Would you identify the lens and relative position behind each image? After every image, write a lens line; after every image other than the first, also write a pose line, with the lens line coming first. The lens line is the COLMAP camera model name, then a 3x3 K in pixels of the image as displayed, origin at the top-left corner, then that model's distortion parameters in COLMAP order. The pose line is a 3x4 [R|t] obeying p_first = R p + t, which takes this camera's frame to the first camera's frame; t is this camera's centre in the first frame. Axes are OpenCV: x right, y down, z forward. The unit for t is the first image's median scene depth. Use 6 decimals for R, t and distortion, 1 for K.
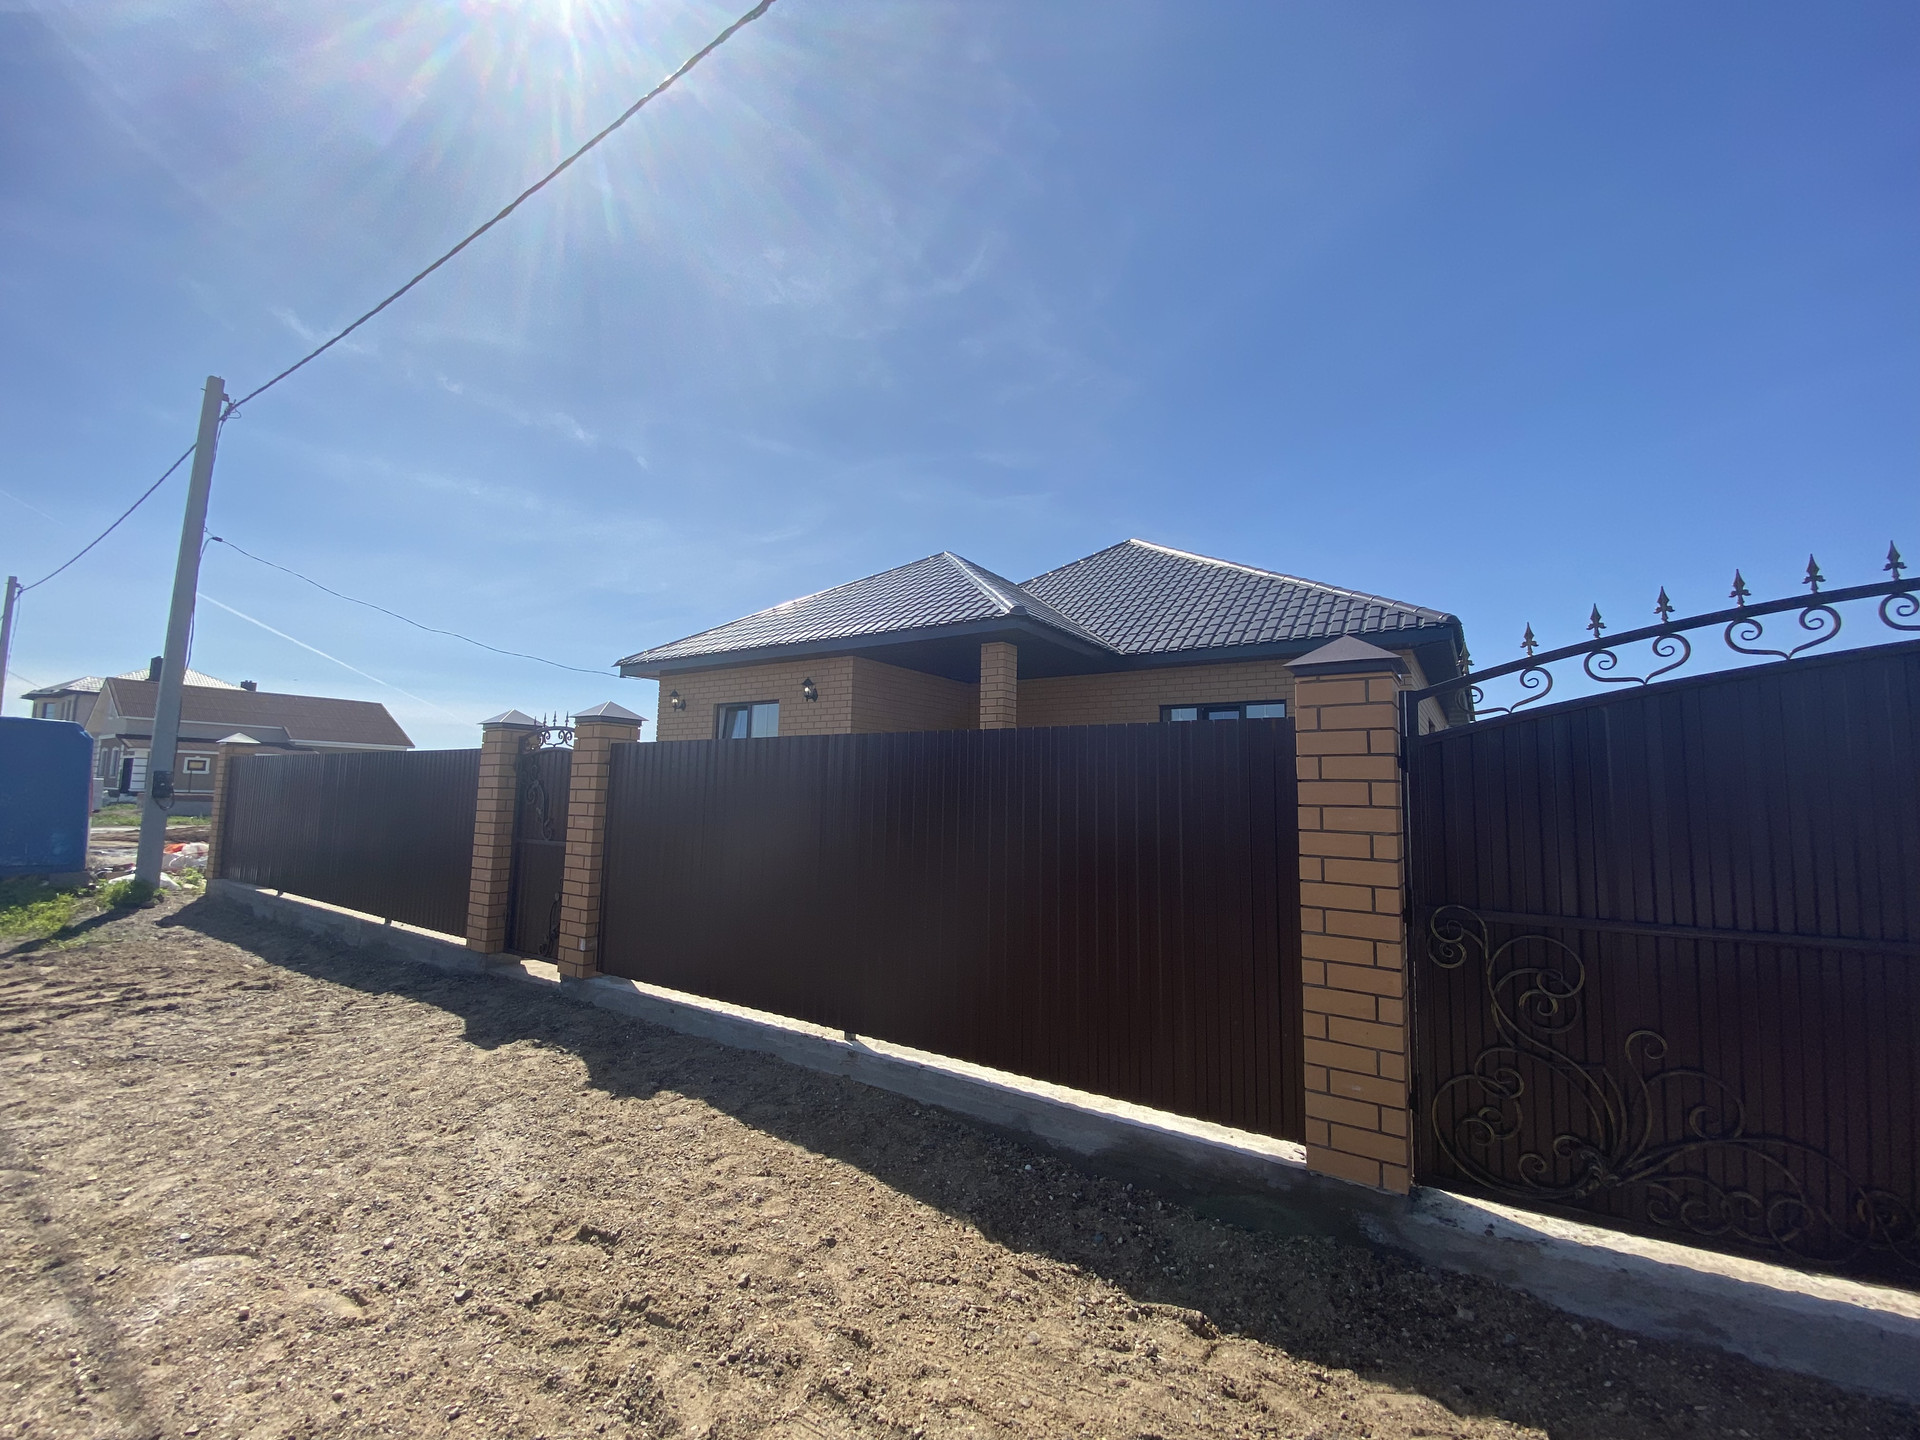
lens RADIAL K [[780.0, 0, 964.9], [0, 780.0, 723.6], [0, 0, 1]] dist [0.015937, -0.018843]
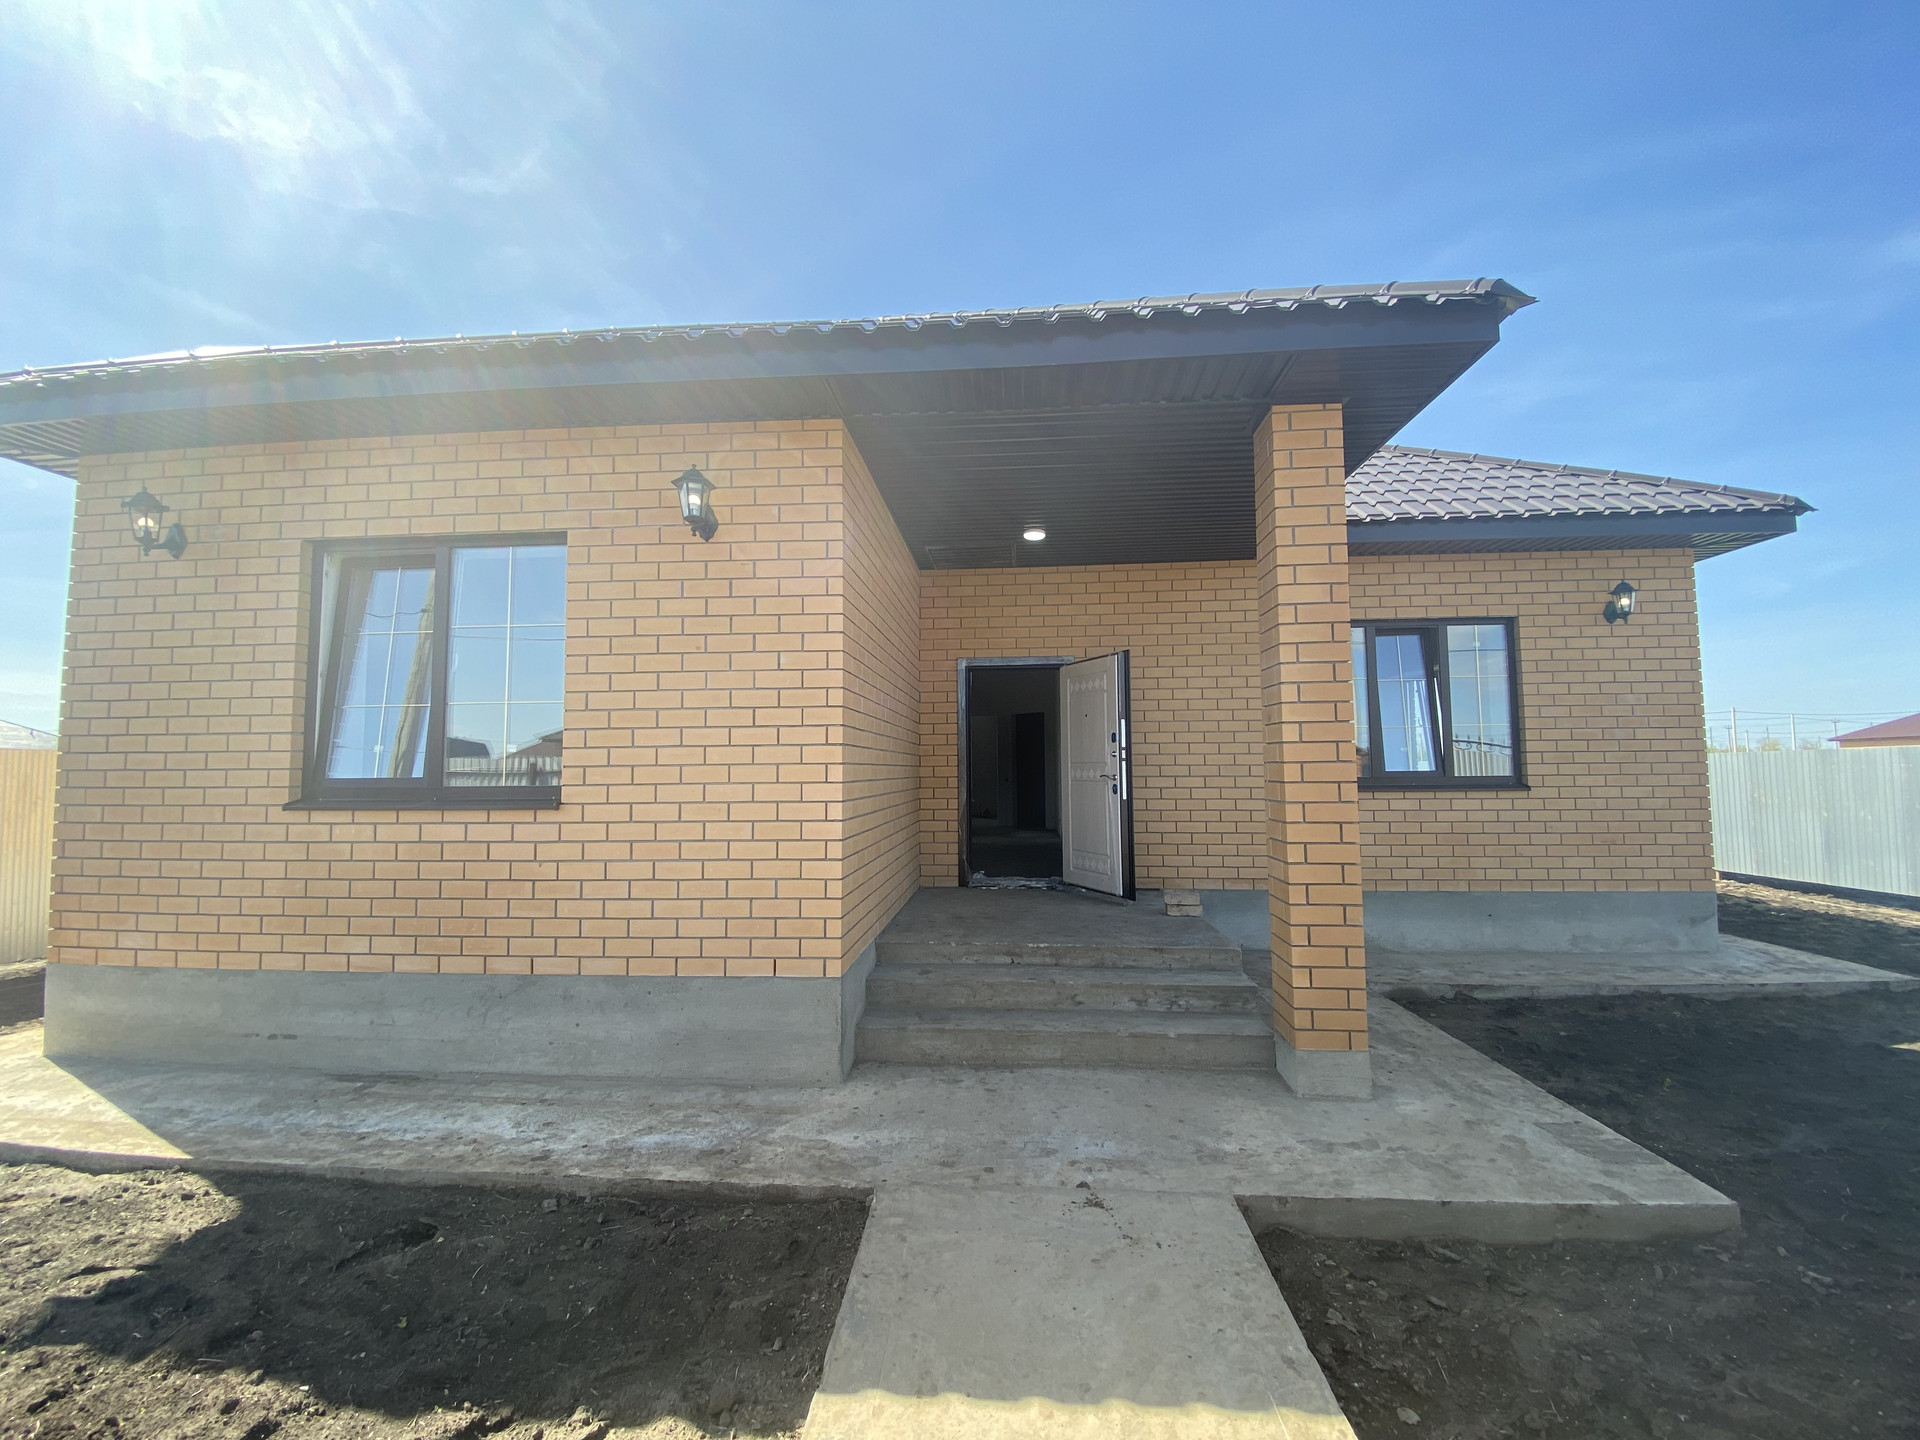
lens RADIAL K [[769.5, 0, 956.9], [0, 769.5, 718.0], [0, 0, 1]] dist [0.025249, -0.021295]
pose [[0.867784, 0.006229, 0.496903, -0.549427], [-0.020359, 0.999528, 0.023026, 0.087297], [-0.496525, -0.030098, 0.867501, 1.291551]]
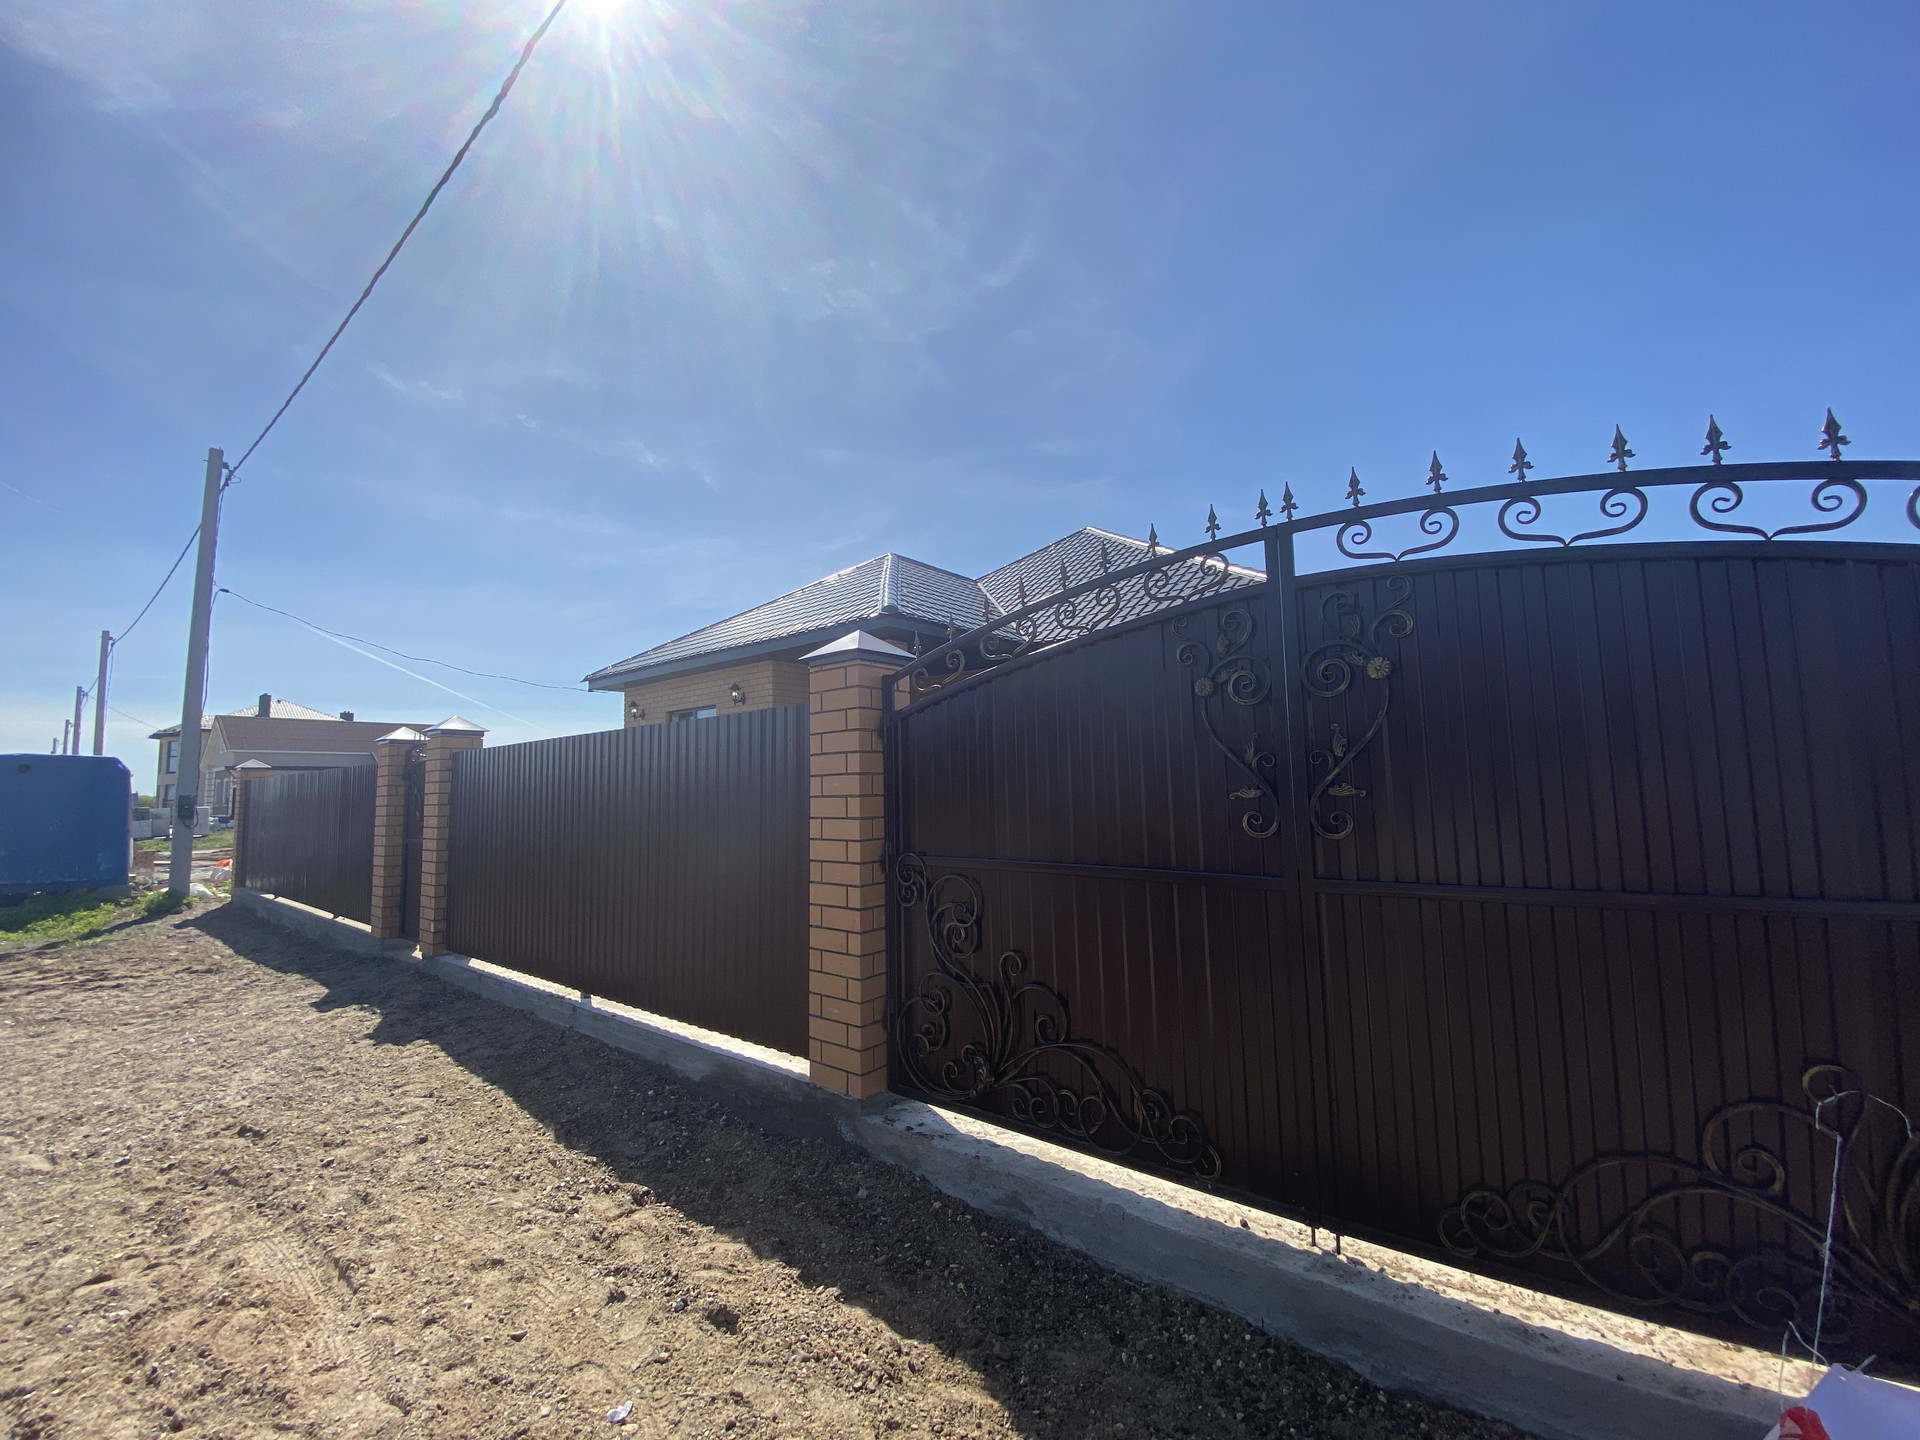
lens RADIAL K [[781.1, 0, 964.1], [0, 781.1, 717.1], [0, 0, 1]] dist [0.019628, -0.019638]
pose [[0.994261, -0.051322, -0.093869, 0.429994], [0.051143, 0.998682, -0.004320, 0.018520], [0.093967, -0.000506, 0.995575, -0.084499]]
